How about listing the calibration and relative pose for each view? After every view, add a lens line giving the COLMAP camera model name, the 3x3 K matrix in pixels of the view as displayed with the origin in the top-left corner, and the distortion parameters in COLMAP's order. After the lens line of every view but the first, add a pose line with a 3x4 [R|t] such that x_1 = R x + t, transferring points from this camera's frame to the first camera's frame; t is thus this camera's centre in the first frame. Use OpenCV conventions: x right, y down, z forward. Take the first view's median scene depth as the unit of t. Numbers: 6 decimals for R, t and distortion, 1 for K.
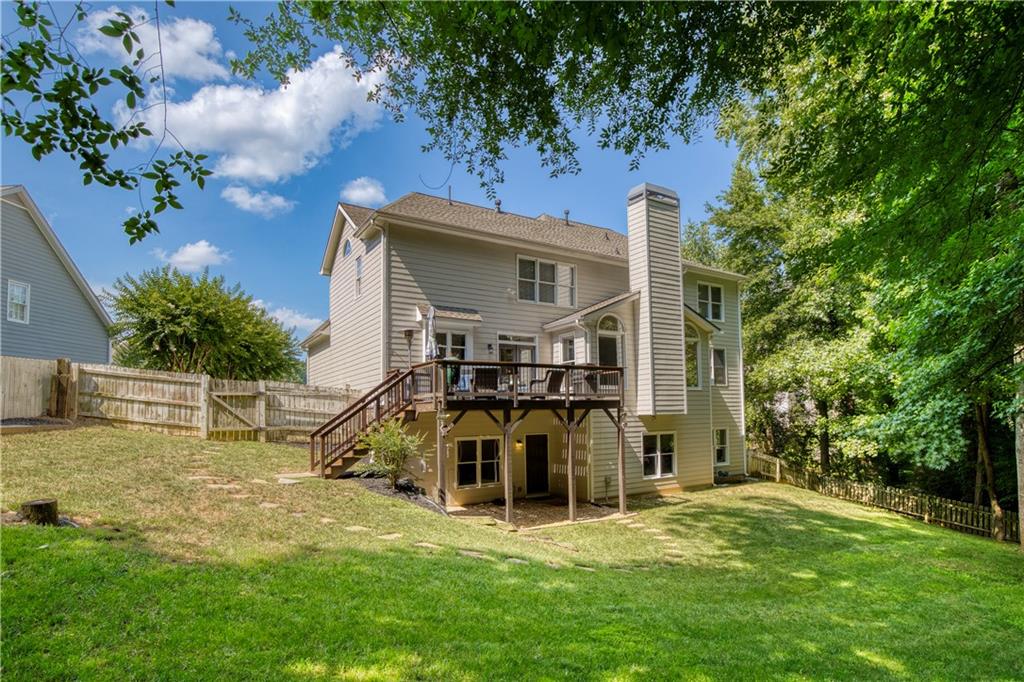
lens RADIAL K [[526.1, 0, 514.0], [0, 526.1, 388.9], [0, 0, 1]] dist [-0.033272, 0.000450]
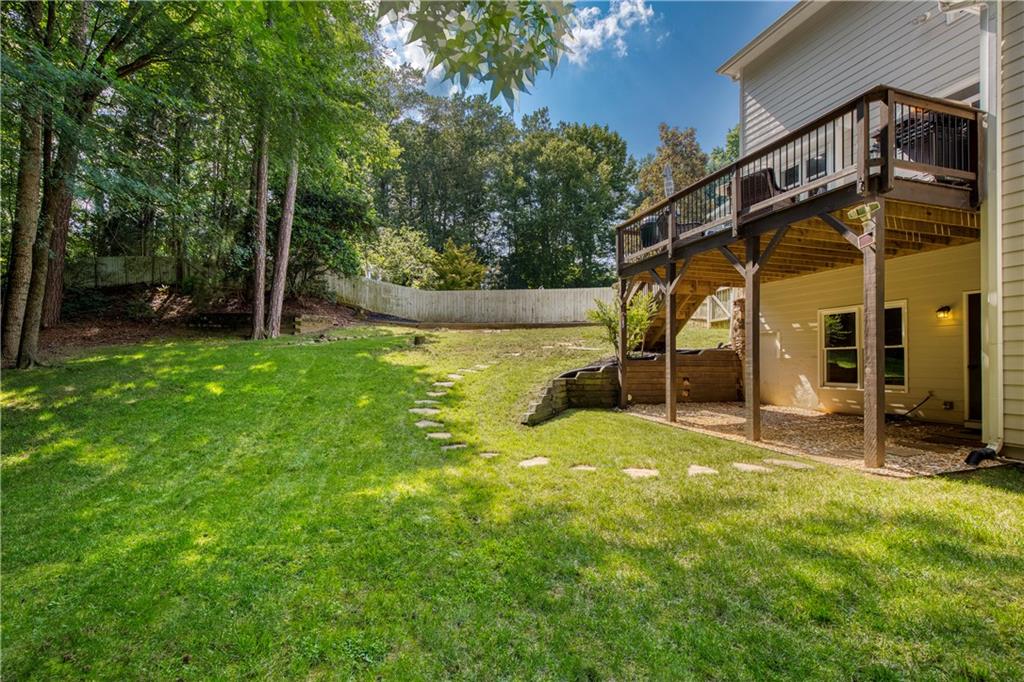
lens RADIAL K [[494.9, 0, 557.3], [0, 494.9, 353.6], [0, 0, 1]] dist [-0.003603, -0.000263]
pose [[-0.209031, -0.000334, -0.977909, 0.528907], [0.061255, 0.998032, -0.013434, 0.123312], [0.975989, -0.062710, -0.208599, 0.724868]]
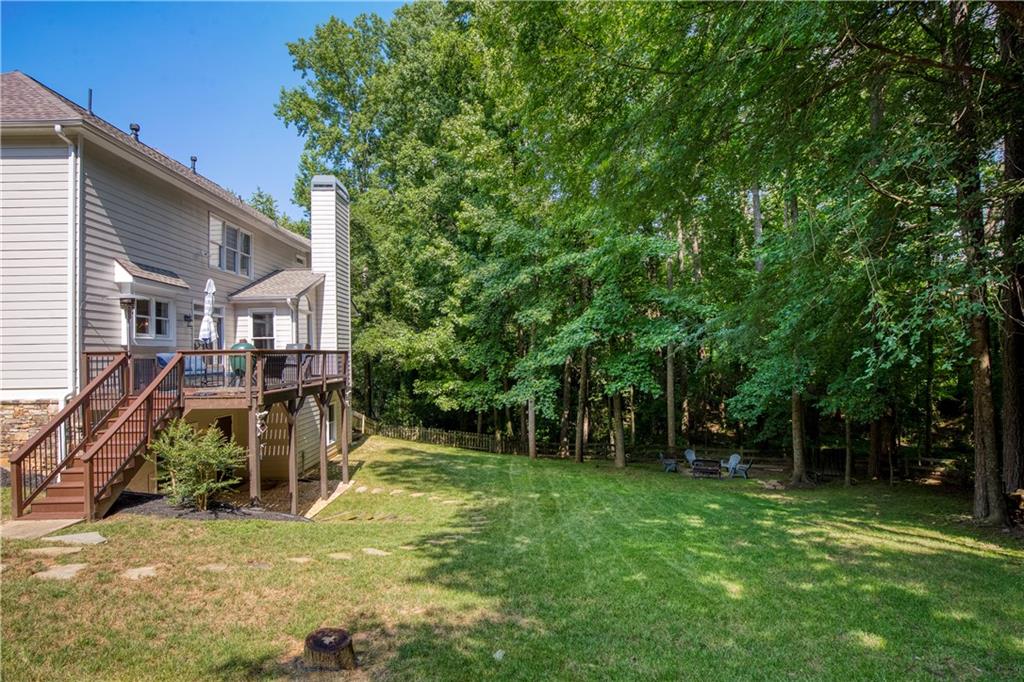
lens RADIAL K [[486.6, 0, 512.9], [0, 486.6, 349.8], [0, 0, 1]] dist [-0.040850, 0.008853]
pose [[0.524608, 0.020140, 0.851106, -0.402790], [-0.037357, 0.999302, -0.000620, -0.046995], [-0.850524, -0.031469, 0.524994, 0.149008]]
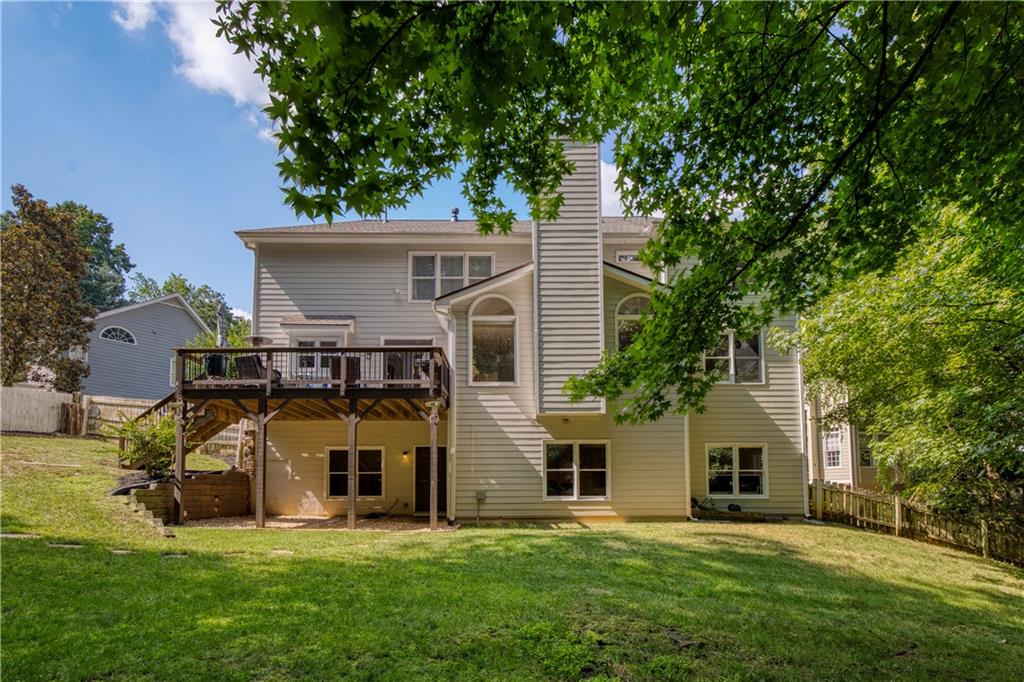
lens RADIAL K [[488.8, 0, 506.2], [0, 488.8, 456.7], [0, 0, 1]] dist [-0.002183, -0.000245]
pose [[0.855823, -0.026691, -0.516580, 0.588182], [0.022446, 0.999643, -0.014462, 0.120002], [0.516782, 0.000782, 0.856117, 0.357416]]
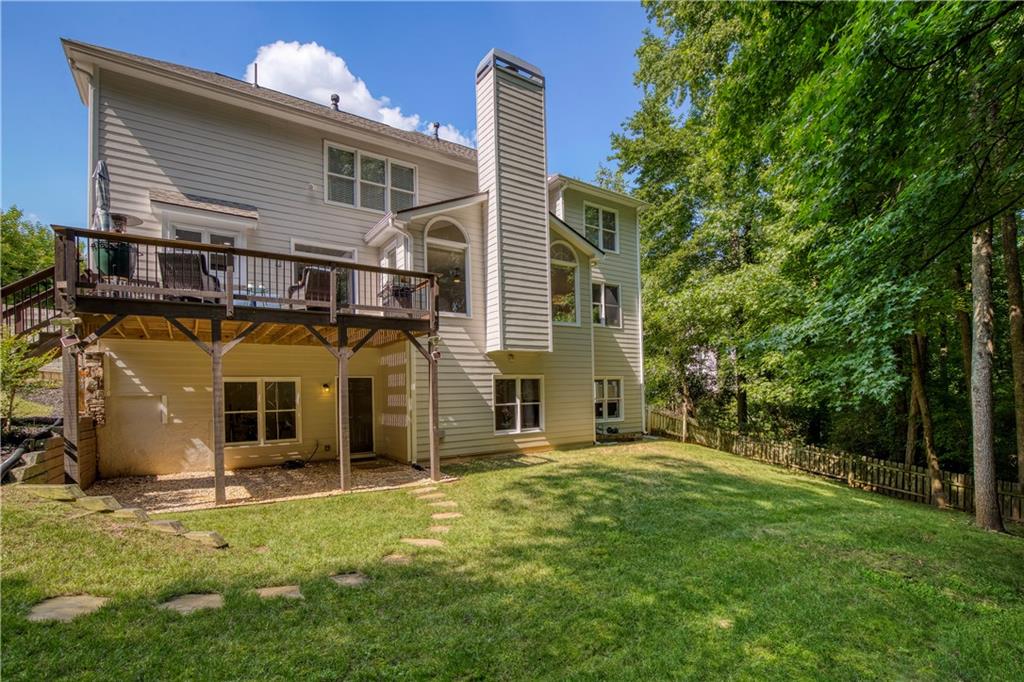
lens RADIAL K [[479.3, 0, 499.1], [0, 479.3, 380.6], [0, 0, 1]] dist [-0.031167, 0.009003]
pose [[0.999192, -0.004578, 0.039918, 0.230176], [0.003342, 0.999515, 0.030973, 0.071241], [-0.040041, -0.030814, 0.998723, 0.295650]]
